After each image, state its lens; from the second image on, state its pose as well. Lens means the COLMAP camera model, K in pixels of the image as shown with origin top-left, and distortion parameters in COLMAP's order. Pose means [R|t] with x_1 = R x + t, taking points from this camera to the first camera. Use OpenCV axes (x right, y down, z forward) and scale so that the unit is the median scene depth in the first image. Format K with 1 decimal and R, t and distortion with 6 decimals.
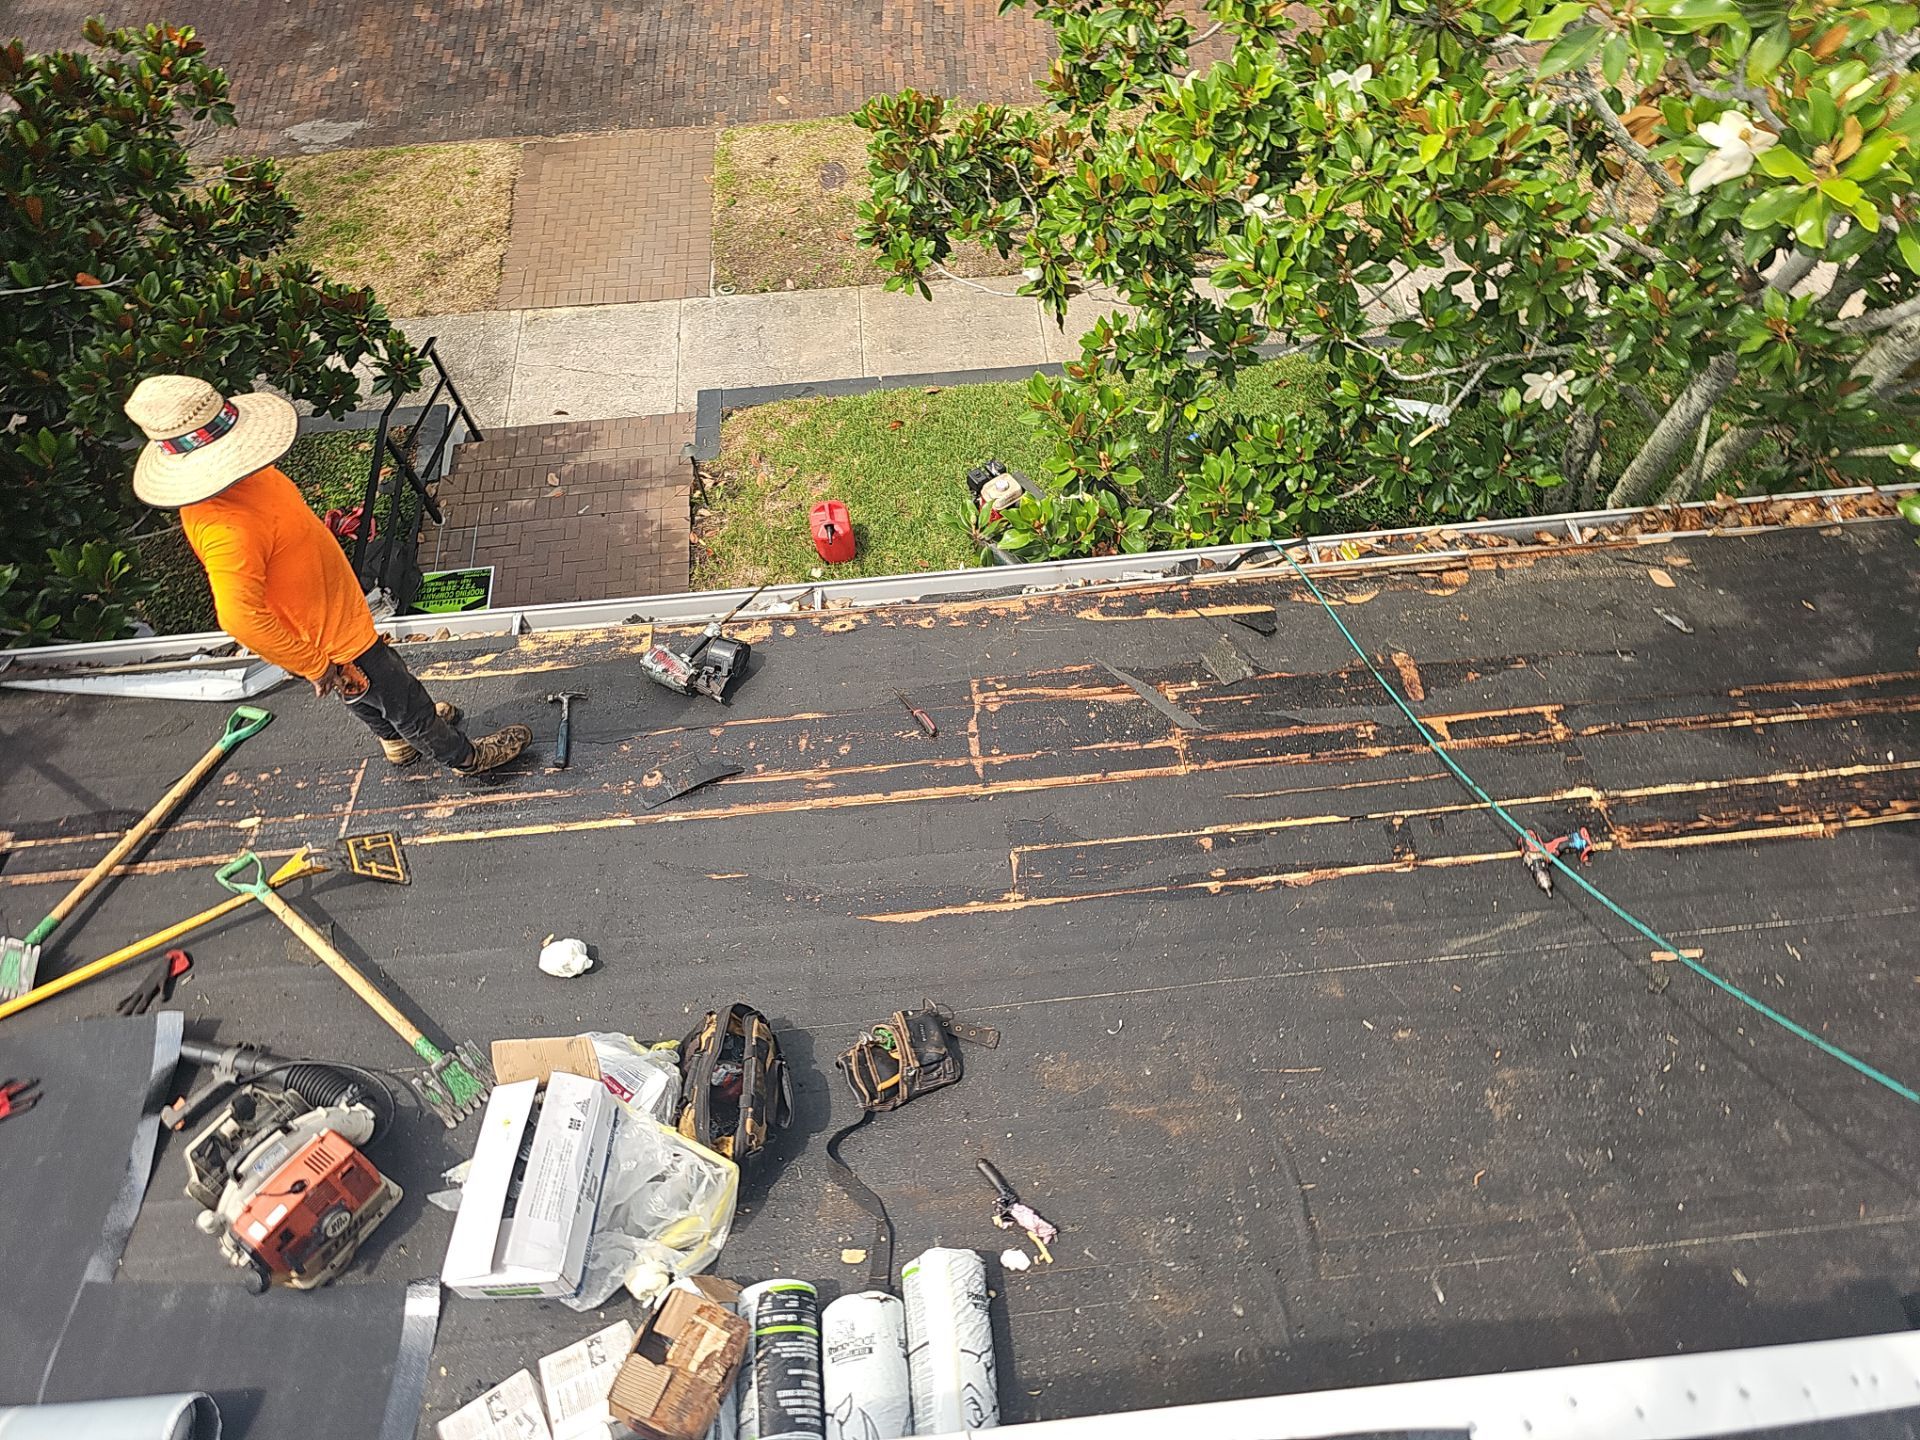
lens RADIAL K [[1264.4, 0, 964.2], [0, 1264.4, 737.7], [0, 0, 1]] dist [0.081159, -0.056886]
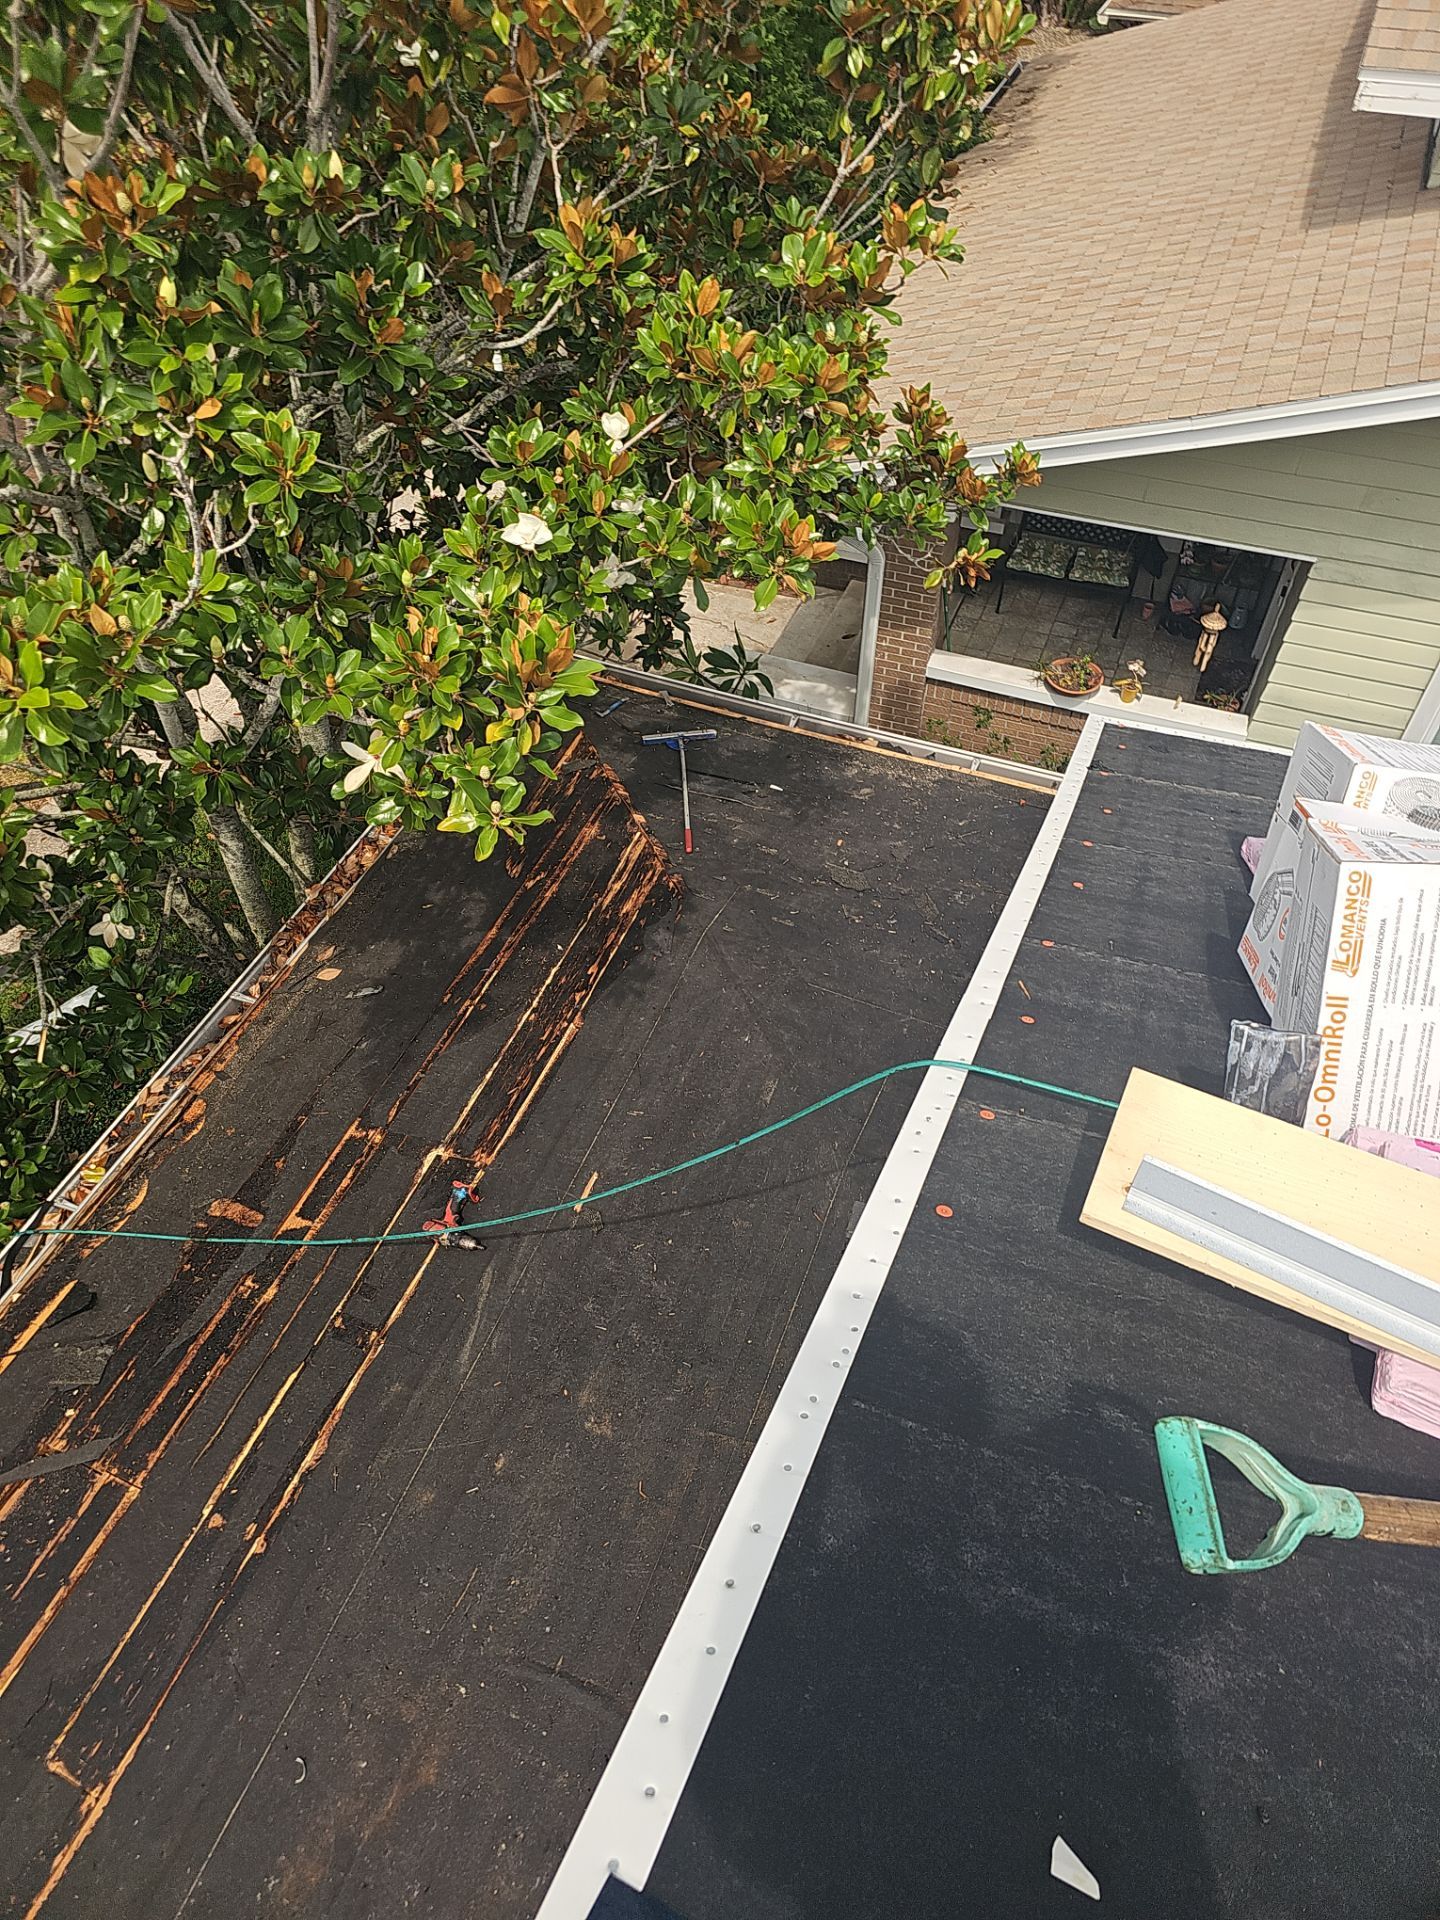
lens RADIAL K [[1264.4, 0, 720.0], [0, 1264.4, 960.0], [0, 0, 1]] dist [0.081159, -0.056886]
pose [[0.477438, -0.670564, 0.567800, 0.106978], [0.778370, 0.622588, 0.080771, 0.039116], [-0.407668, 0.403395, 0.819194, -0.008399]]
